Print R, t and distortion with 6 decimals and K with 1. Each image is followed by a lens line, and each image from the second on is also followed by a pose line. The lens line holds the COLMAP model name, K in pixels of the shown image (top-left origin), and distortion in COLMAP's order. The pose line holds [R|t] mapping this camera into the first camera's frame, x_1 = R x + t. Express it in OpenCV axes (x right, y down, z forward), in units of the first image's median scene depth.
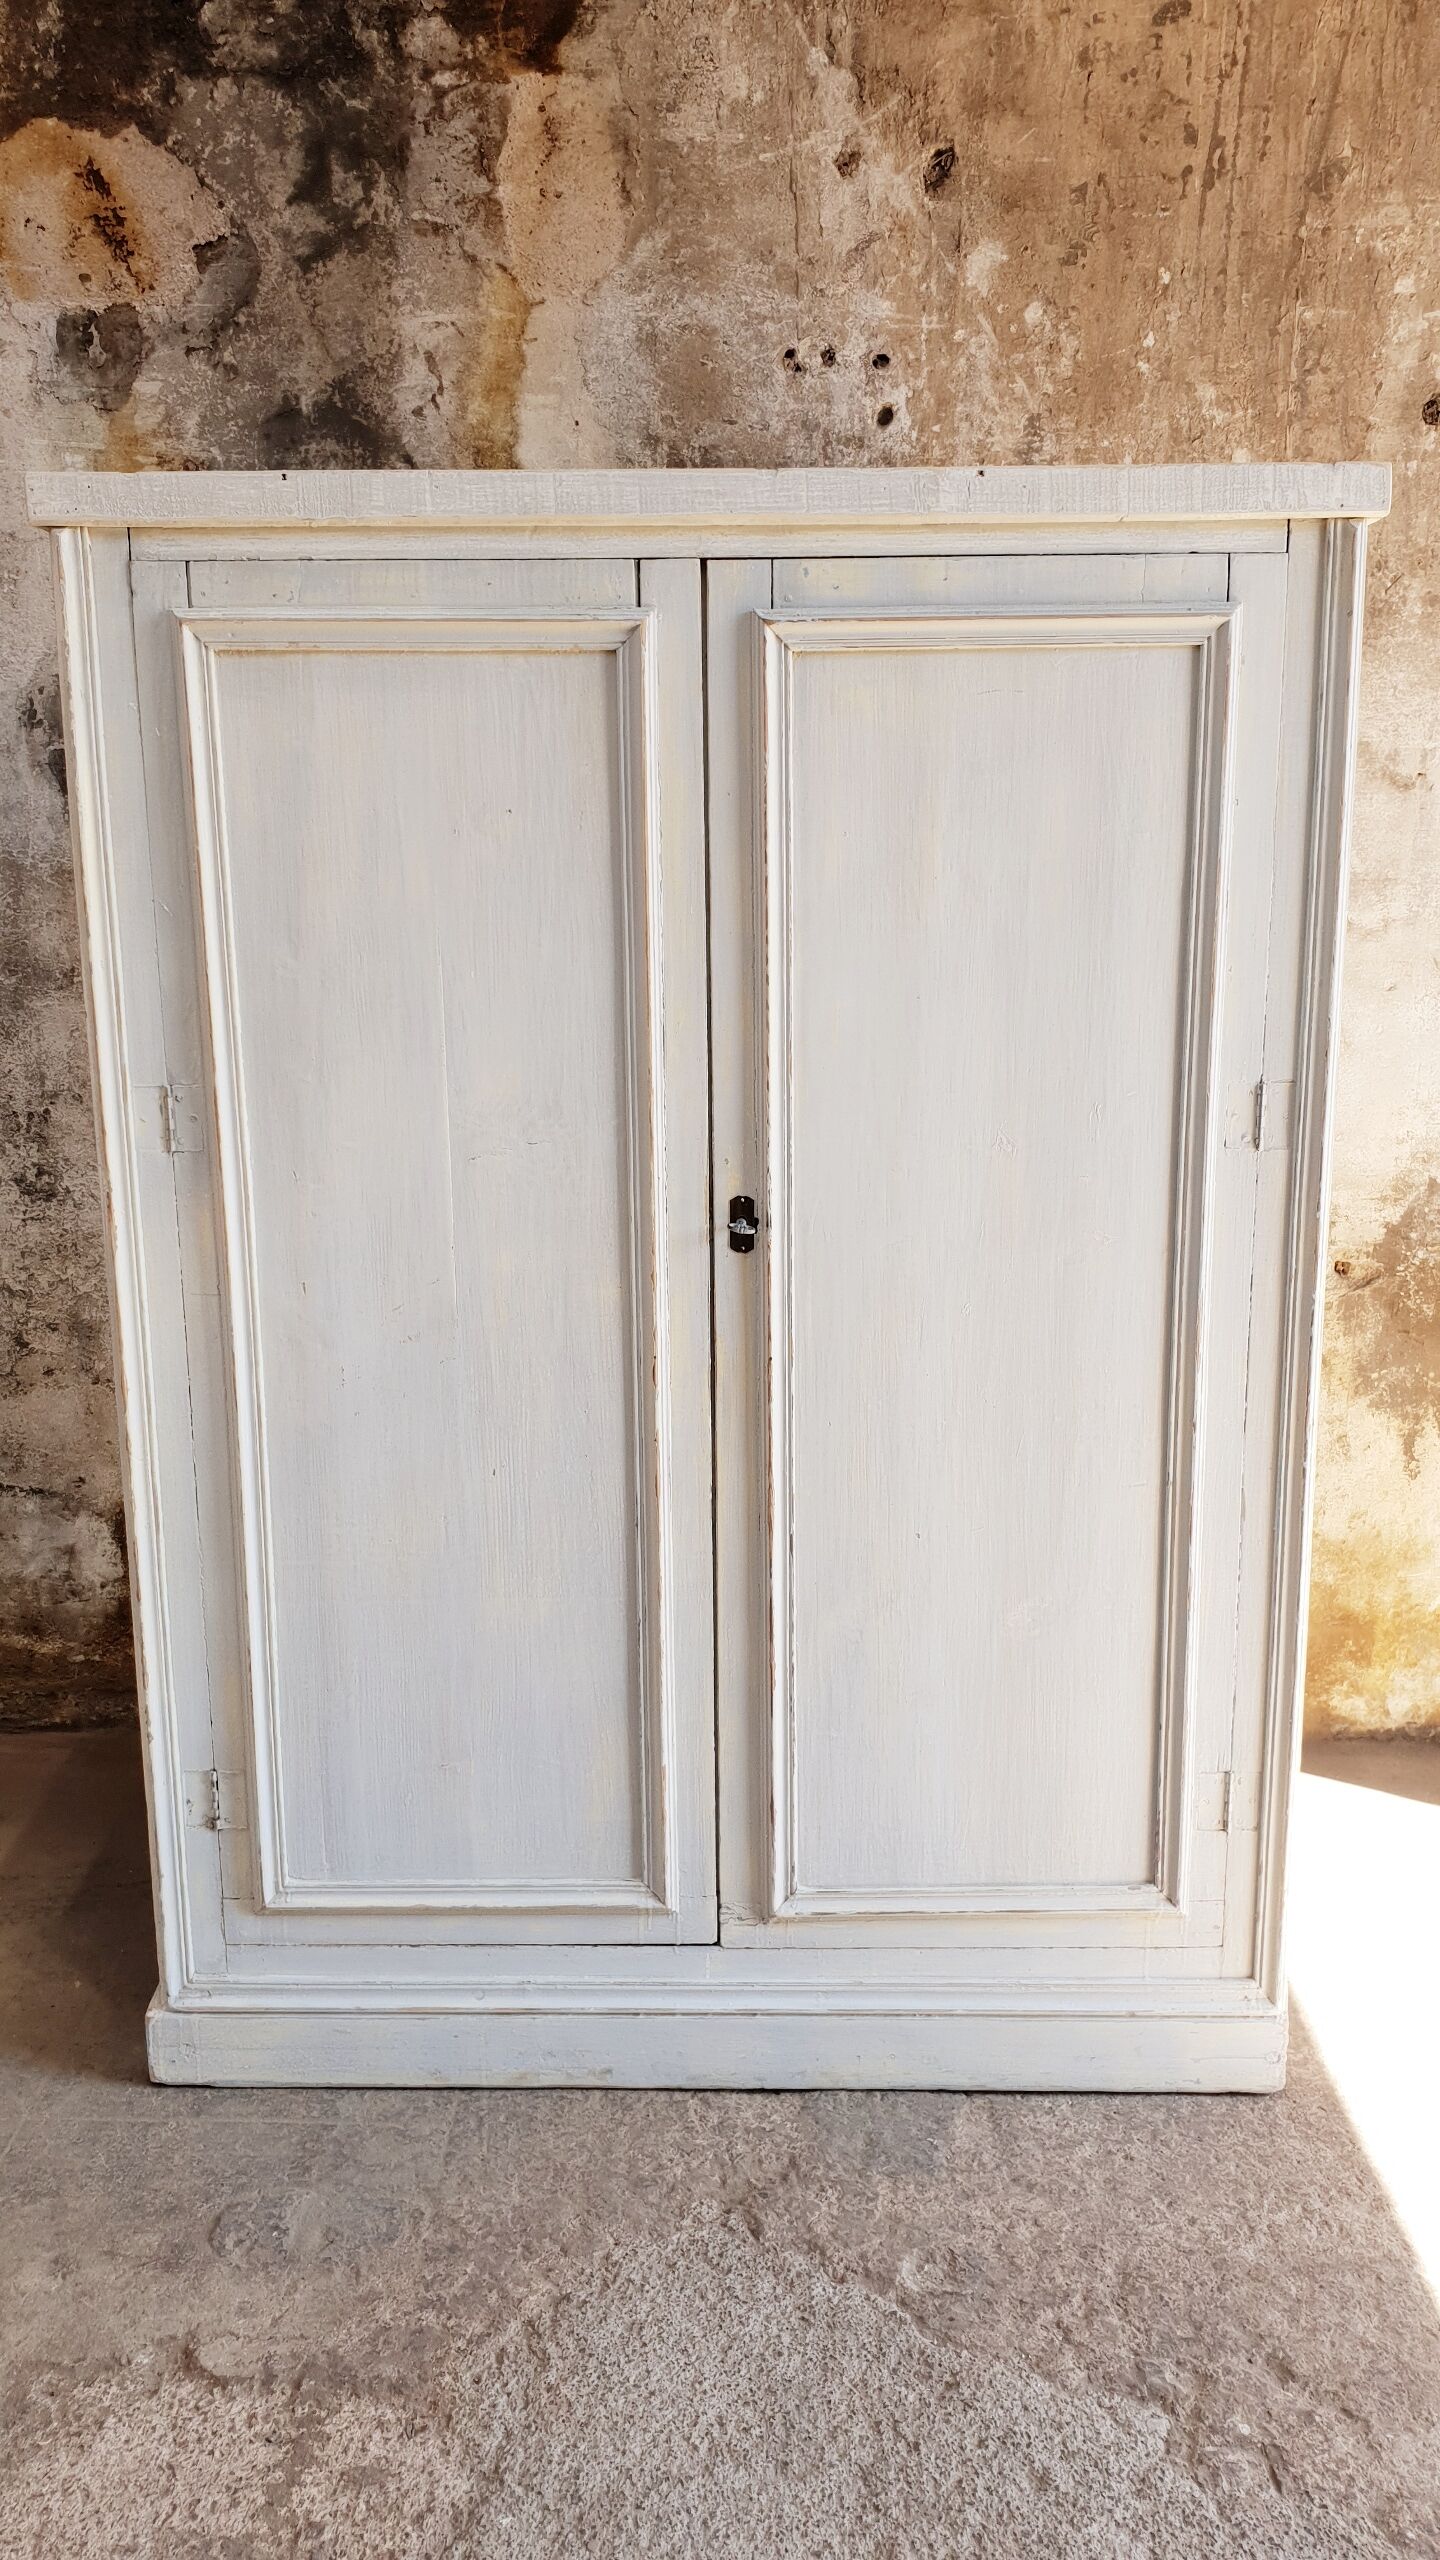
lens RADIAL K [[2021.9, 0, 742.7], [0, 2021.9, 1273.1], [0, 0, 1]] dist [-0.016470, 0.045135]
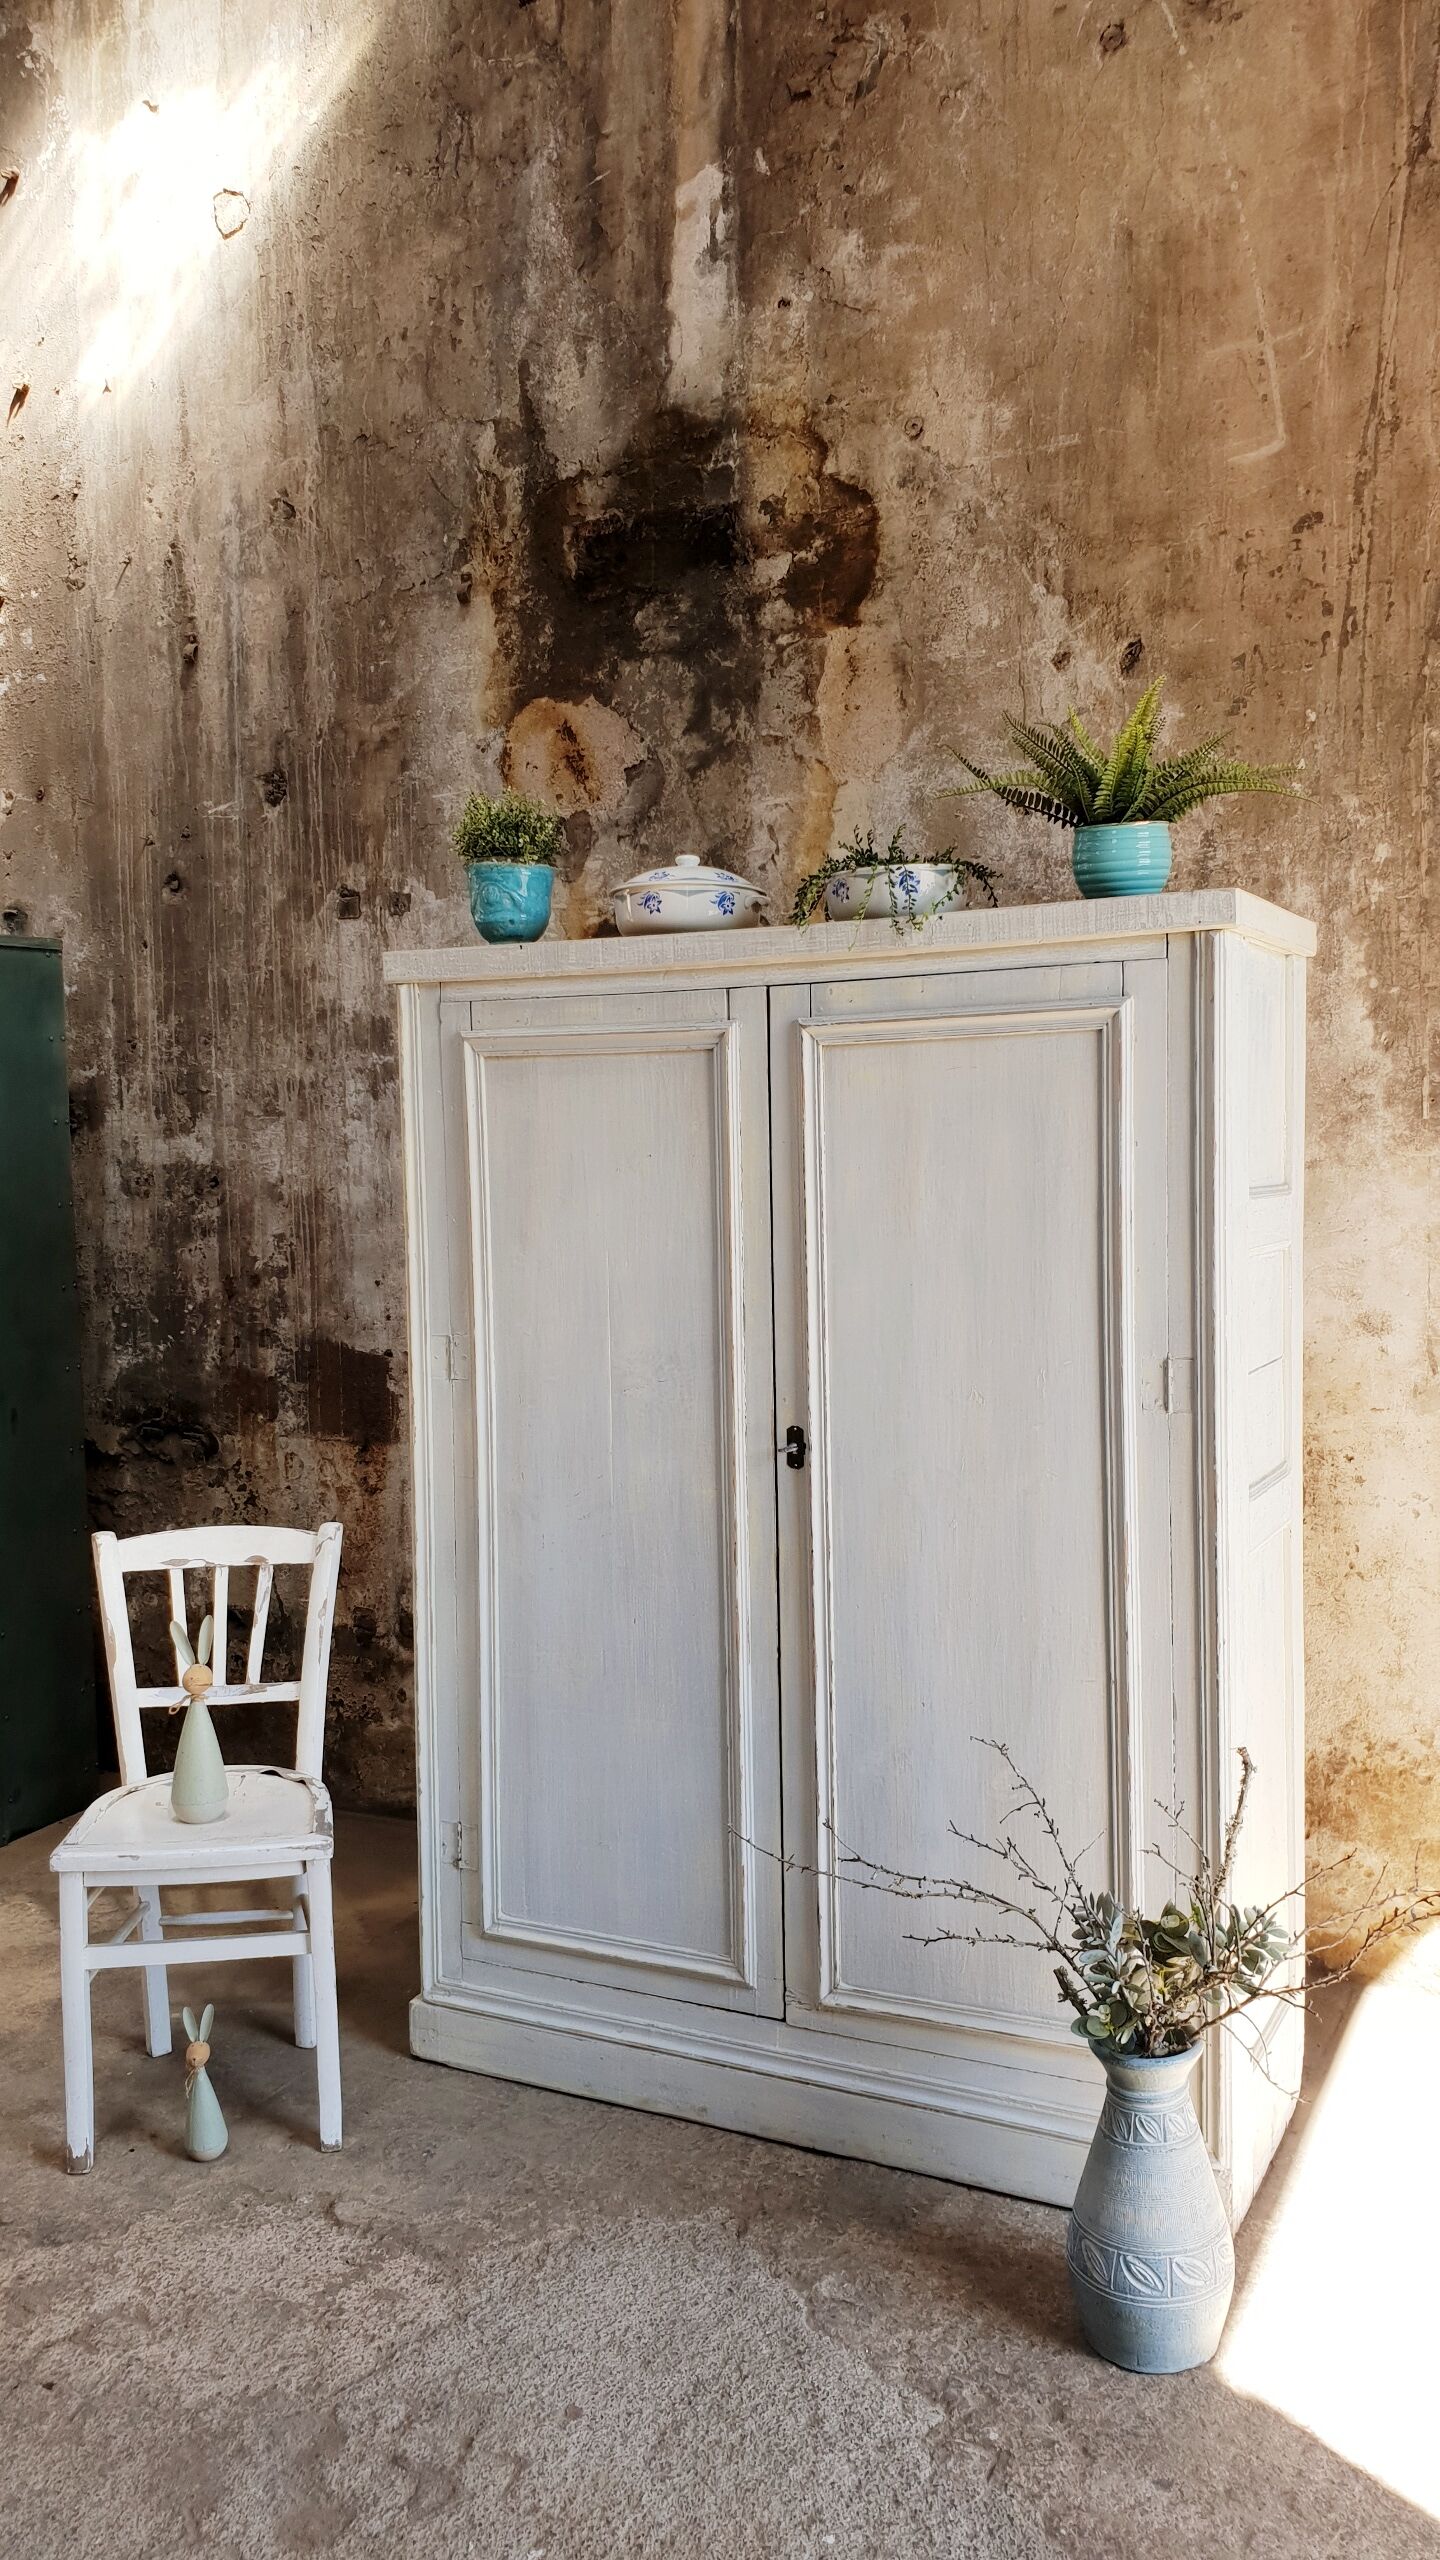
lens RADIAL K [[2021.9, 0, 740.5], [0, 2021.9, 1274.4], [0, 0, 1]] dist [-0.016470, 0.045135]
pose [[0.898440, 0.015156, -0.438835, 0.441613], [-0.081355, 0.987846, -0.132444, 0.032252], [0.431494, 0.154694, 0.888753, -0.187856]]
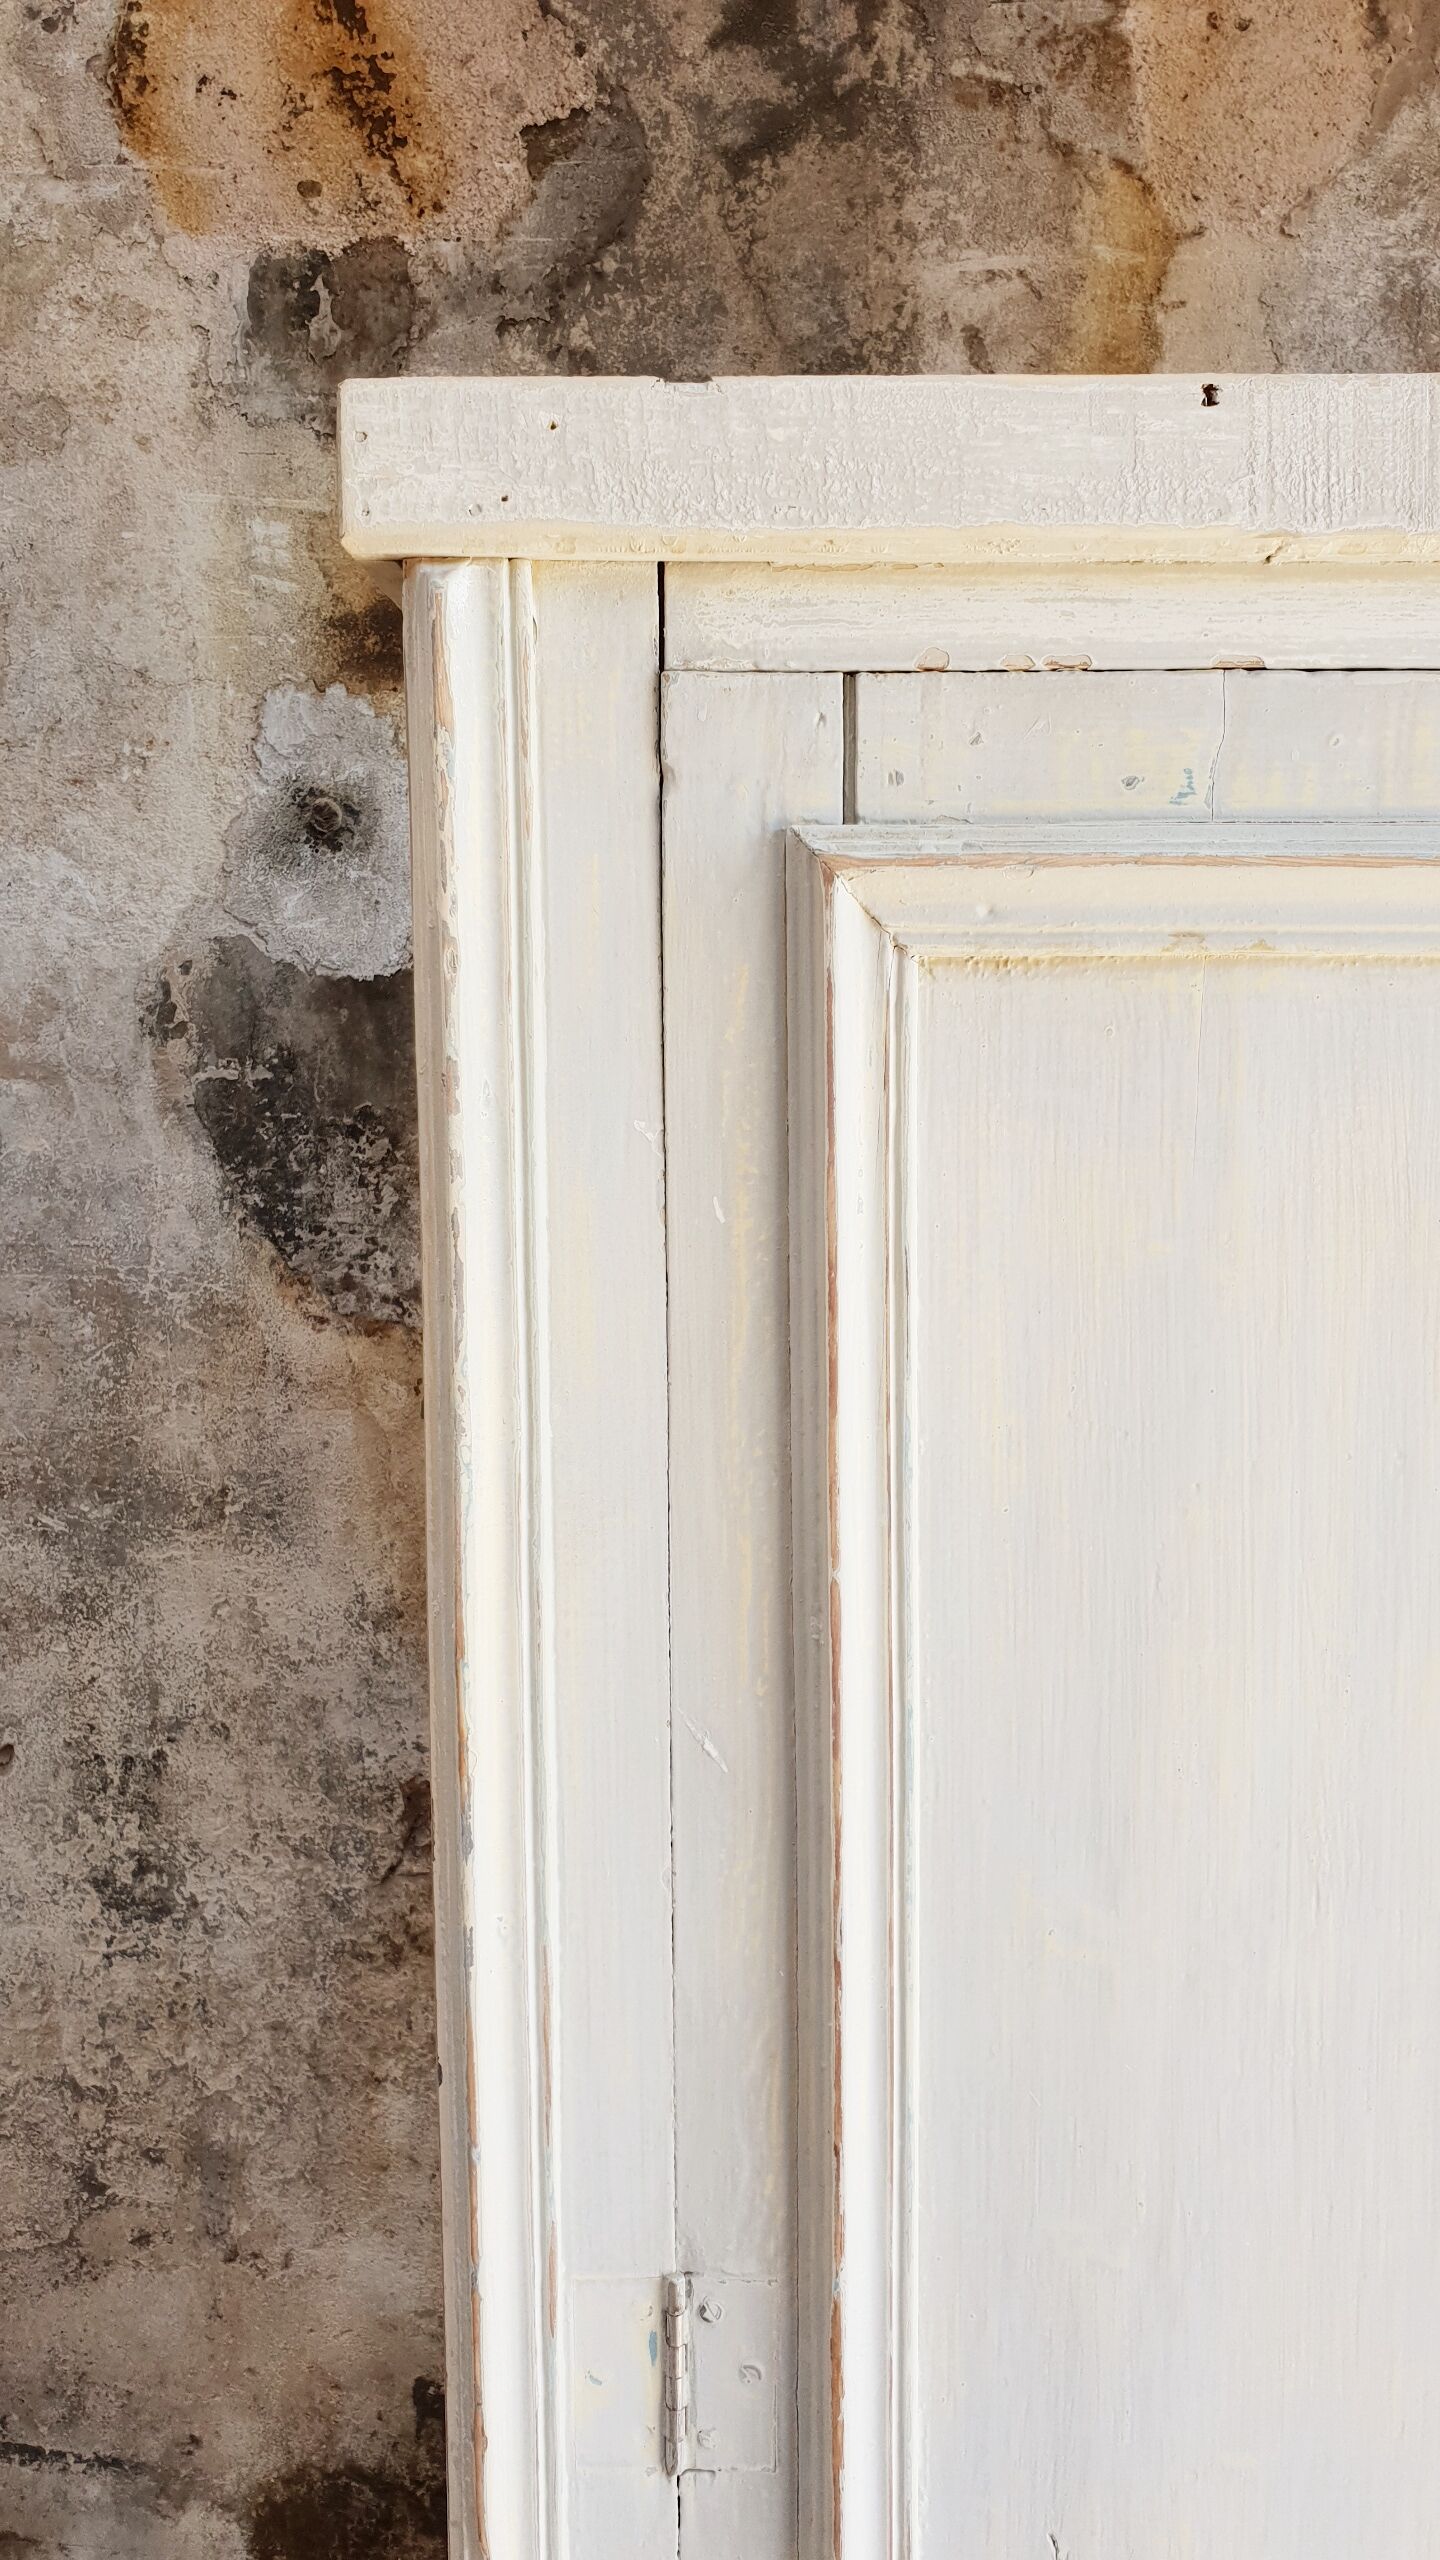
lens RADIAL K [[2021.9, 0, 740.0], [0, 2021.9, 1254.8], [0, 0, 1]] dist [-0.016470, 0.045135]
pose [[0.999984, 0.003279, -0.004612, -0.214319], [-0.003724, 0.994972, -0.100088, -0.173258], [0.004261, 0.100104, 0.994968, 0.521228]]
